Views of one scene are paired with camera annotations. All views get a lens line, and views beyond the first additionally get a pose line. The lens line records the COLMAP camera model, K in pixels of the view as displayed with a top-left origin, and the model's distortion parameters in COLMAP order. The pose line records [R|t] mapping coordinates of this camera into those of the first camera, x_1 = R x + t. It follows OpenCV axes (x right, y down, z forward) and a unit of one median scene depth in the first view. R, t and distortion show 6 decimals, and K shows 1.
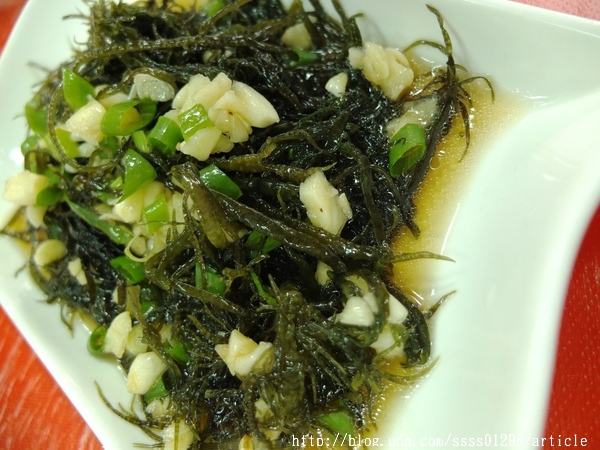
lens RADIAL K [[388.7, 0, 305.0], [0, 388.7, 227.6], [0, 0, 1]] dist [-0.037631, 0.003430]
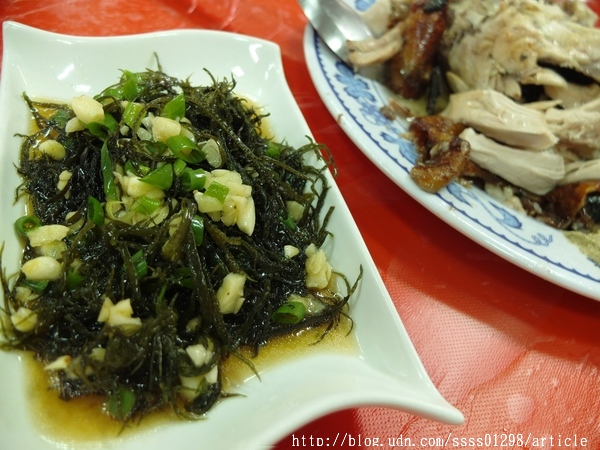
lens RADIAL K [[496.5, 0, 299.5], [0, 496.5, 224.2], [0, 0, 1]] dist [-0.099019, 0.022704]
pose [[0.608488, 0.788374, 0.090601, -0.157265], [-0.689848, 0.581934, -0.430654, 0.385562], [-0.392240, 0.199547, 0.897958, -0.783657]]
